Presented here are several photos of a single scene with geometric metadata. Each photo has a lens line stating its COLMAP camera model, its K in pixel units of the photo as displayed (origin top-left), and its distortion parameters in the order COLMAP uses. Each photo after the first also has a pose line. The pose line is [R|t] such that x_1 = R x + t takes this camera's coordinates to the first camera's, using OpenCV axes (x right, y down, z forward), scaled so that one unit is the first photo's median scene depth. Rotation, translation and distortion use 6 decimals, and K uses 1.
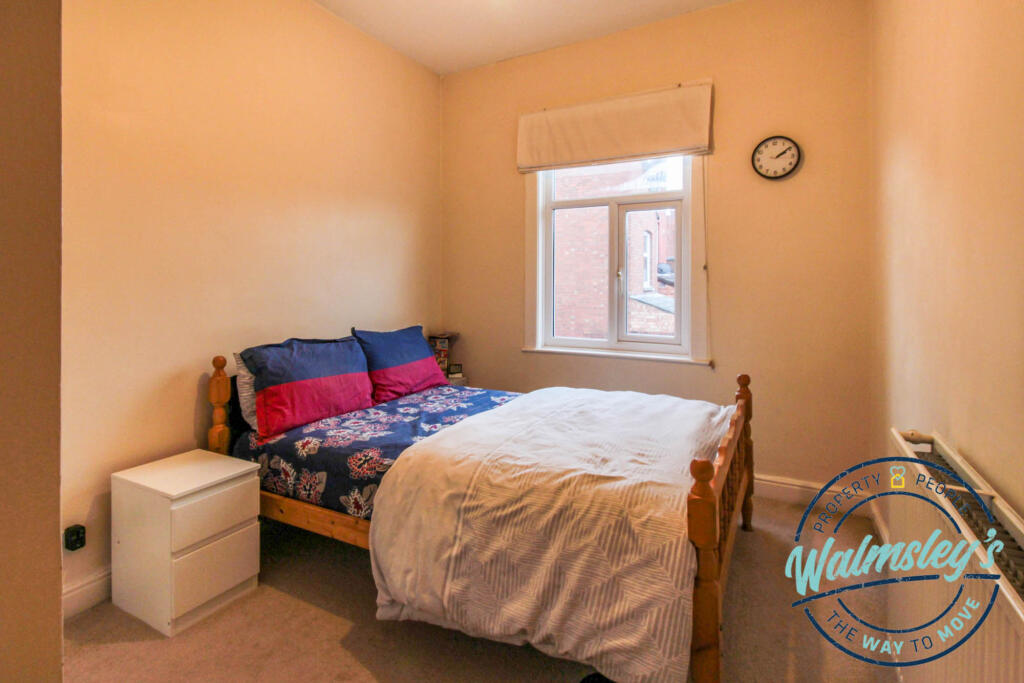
lens RADIAL K [[512.9, 0, 511.7], [0, 512.9, 283.2], [0, 0, 1]] dist [0.002978, 0.000515]
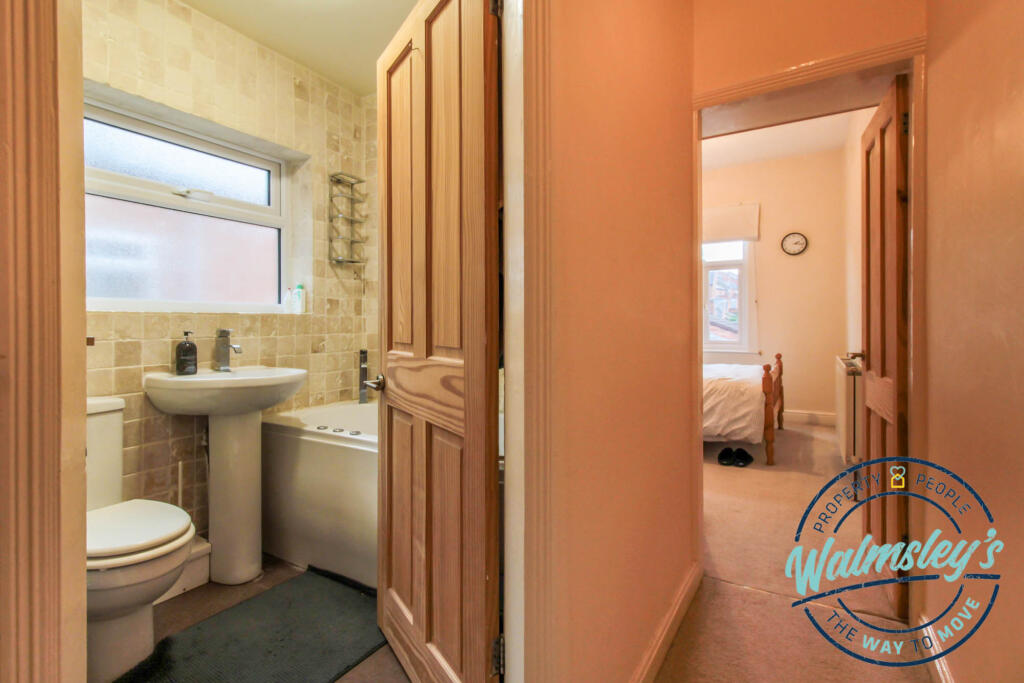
lens RADIAL K [[491.9, 0, 513.8], [0, 491.9, 328.3], [0, 0, 1]] dist [-0.002170, -0.000455]
pose [[0.998797, -0.003410, -0.048920, -0.465617], [0.003307, 0.999992, -0.002176, 0.075664], [0.048927, 0.002011, 0.998800, -0.927141]]
